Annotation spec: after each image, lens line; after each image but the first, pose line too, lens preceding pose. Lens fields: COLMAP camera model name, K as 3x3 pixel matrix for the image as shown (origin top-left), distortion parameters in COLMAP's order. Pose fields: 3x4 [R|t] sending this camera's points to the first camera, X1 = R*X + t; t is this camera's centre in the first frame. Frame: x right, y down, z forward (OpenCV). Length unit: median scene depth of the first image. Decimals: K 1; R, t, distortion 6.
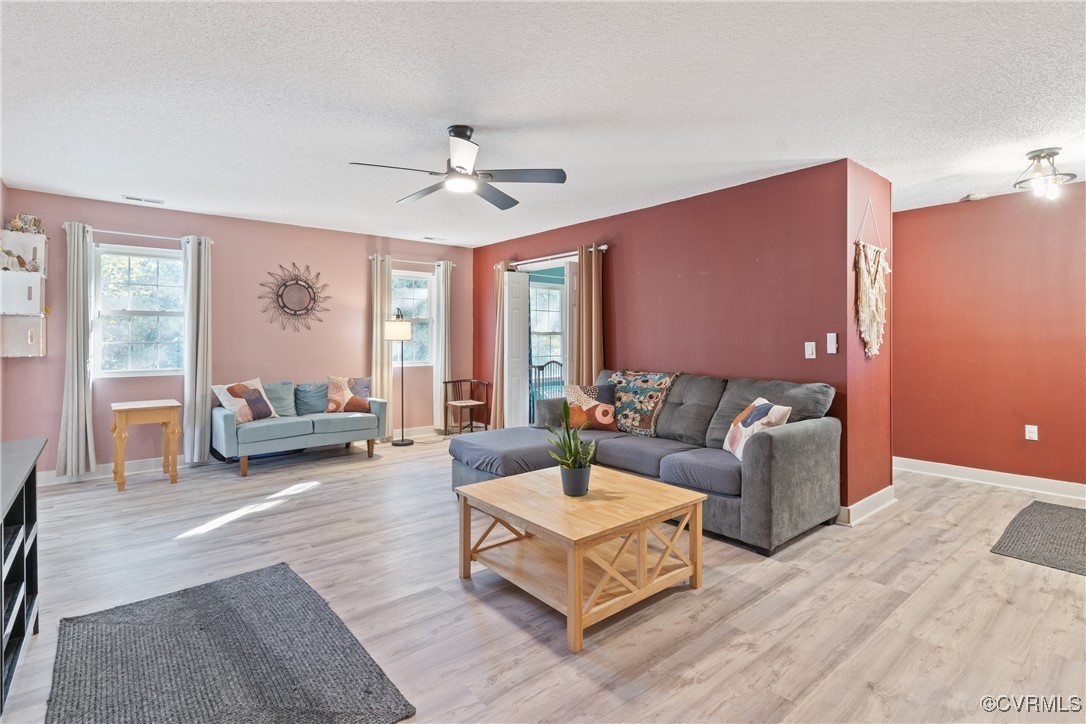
lens RADIAL K [[524.0, 0, 542.0], [0, 524.0, 336.6], [0, 0, 1]] dist [0.001482, 0.001589]
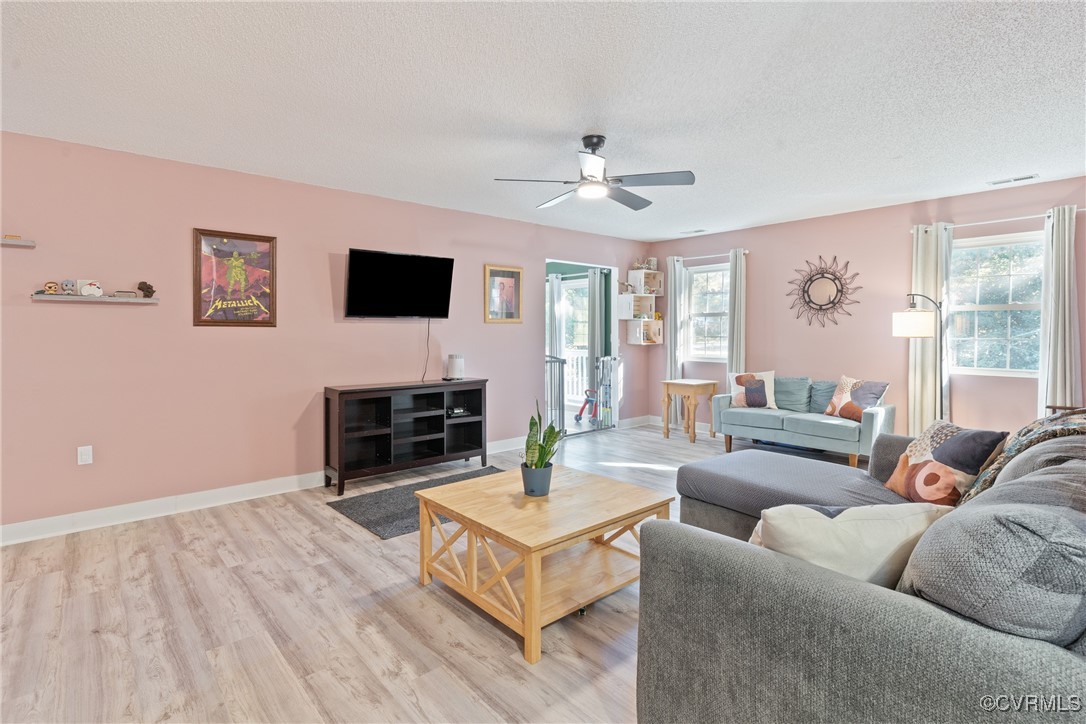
lens RADIAL K [[524.0, 0, 537.1], [0, 524.0, 339.0], [0, 0, 1]] dist [0.001482, 0.001589]
pose [[0.026640, 0.014355, -0.999542, 0.632890], [0.000842, 0.999896, 0.014383, -0.002342], [0.999645, -0.001225, 0.026625, 0.593044]]
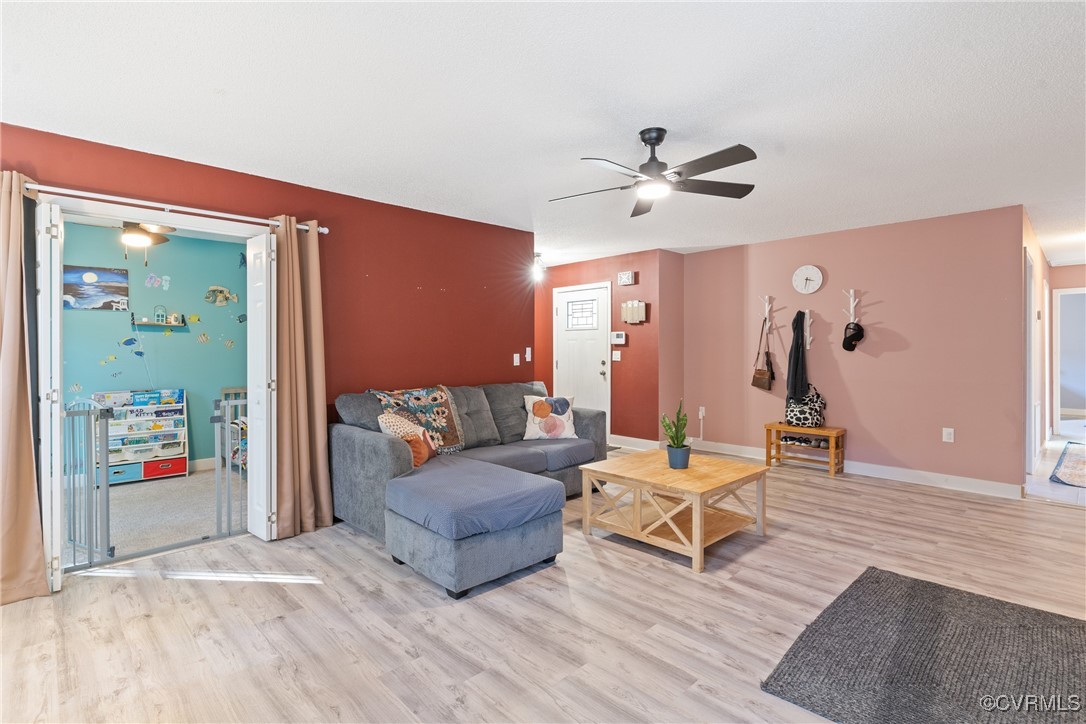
lens RADIAL K [[524.0, 0, 532.5], [0, 524.0, 357.7], [0, 0, 1]] dist [0.001482, 0.001589]
pose [[-0.059493, -0.016468, 0.998093, -0.754846], [0.000949, 0.999863, 0.016554, -0.001863], [-0.998228, 0.001932, -0.059469, 0.882665]]
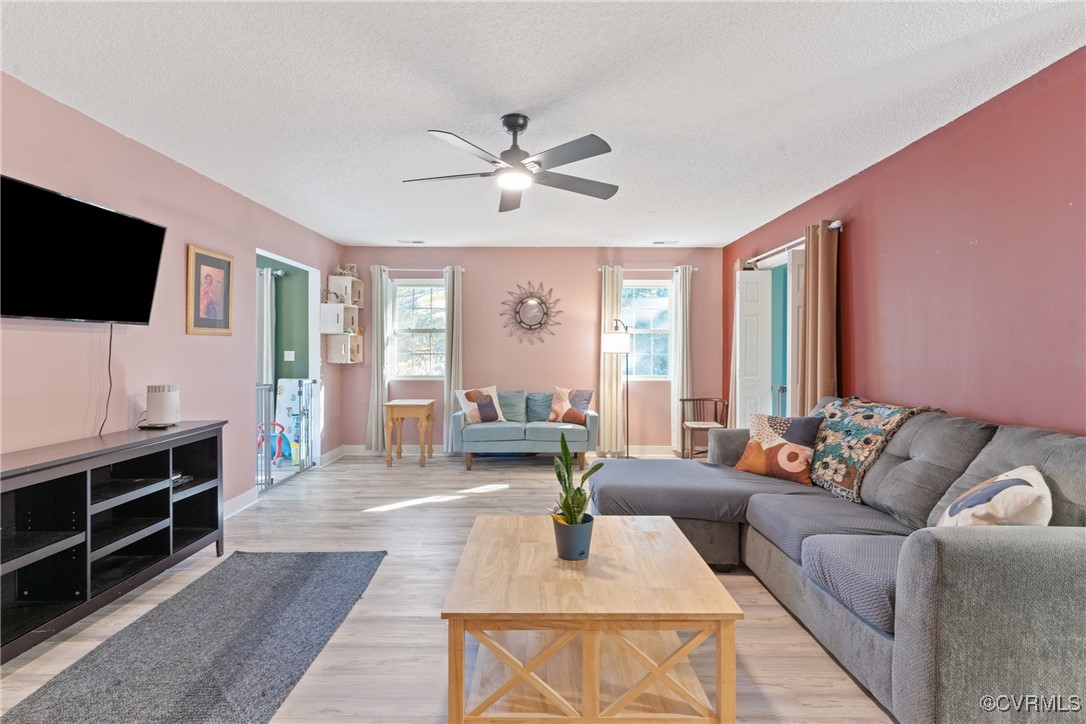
lens RADIAL K [[524.0, 0, 537.8], [0, 524.0, 348.0], [0, 0, 1]] dist [0.001482, 0.001589]
pose [[0.767231, -0.000442, -0.641370, 0.312262], [-0.001028, 0.999998, -0.001920, -0.000213], [0.641370, 0.002133, 0.767229, 0.231789]]
